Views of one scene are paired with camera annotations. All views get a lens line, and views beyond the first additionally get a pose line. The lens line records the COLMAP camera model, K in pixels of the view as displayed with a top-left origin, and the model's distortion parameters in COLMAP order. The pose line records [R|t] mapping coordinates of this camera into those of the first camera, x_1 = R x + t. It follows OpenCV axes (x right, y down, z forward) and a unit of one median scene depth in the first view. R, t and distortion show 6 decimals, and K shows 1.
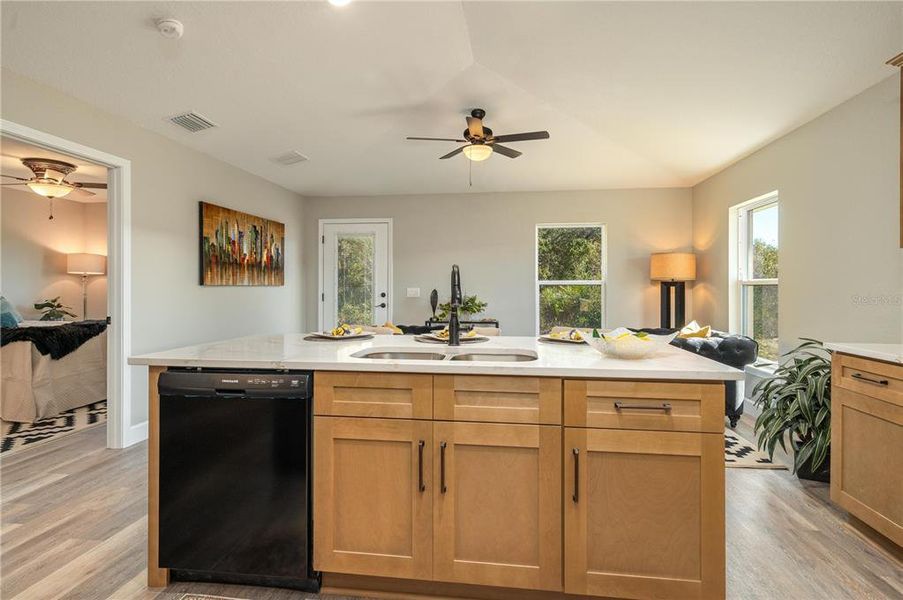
lens RADIAL K [[461.0, 0, 451.3], [0, 461.0, 286.3], [0, 0, 1]] dist [-0.001706, -0.000083]
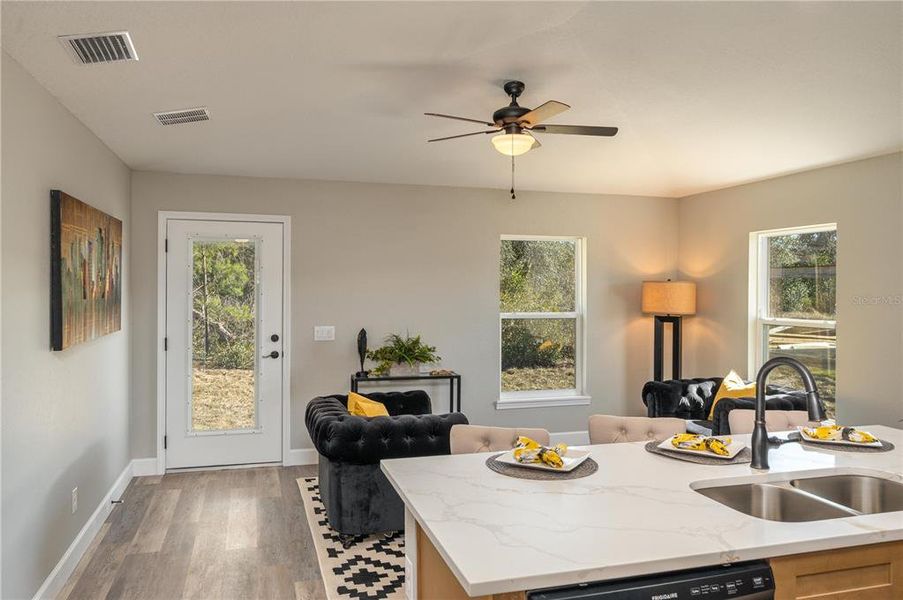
lens RADIAL K [[652.8, 0, 450.1], [0, 652.8, 286.5], [0, 0, 1]] dist [-0.000345, 0.000257]
pose [[0.916804, 0.005910, 0.399293, -0.365188], [-0.004578, 0.999980, -0.004289, -0.062220], [-0.399310, 0.002105, 0.916813, 0.122024]]
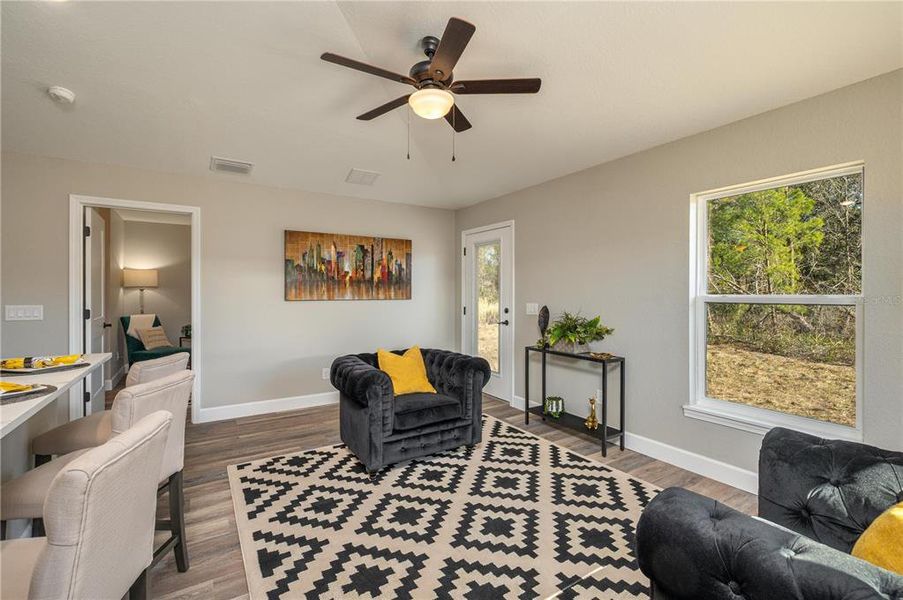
lens RADIAL K [[399.2, 0, 451.5], [0, 399.2, 293.7], [0, 0, 1]] dist [-0.000114, -0.000104]
pose [[0.639737, 0.000308, -0.768593, 0.458161], [0.000093, 1.000000, 0.000478, -0.017009], [0.768594, -0.000378, 0.639737, 0.578637]]
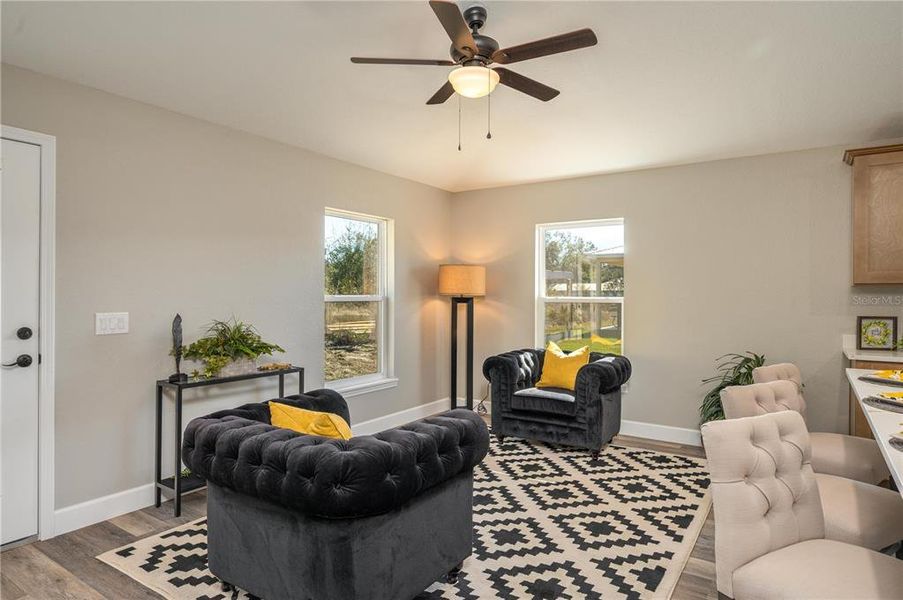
lens RADIAL K [[532.1, 0, 449.6], [0, 532.1, 290.4], [0, 0, 1]] dist [0.003343, 0.000786]
pose [[0.451146, 0.008041, 0.892414, -0.489806], [-0.003343, 0.999968, -0.007319, -0.018007], [-0.892444, 0.000318, 0.451159, 0.636862]]
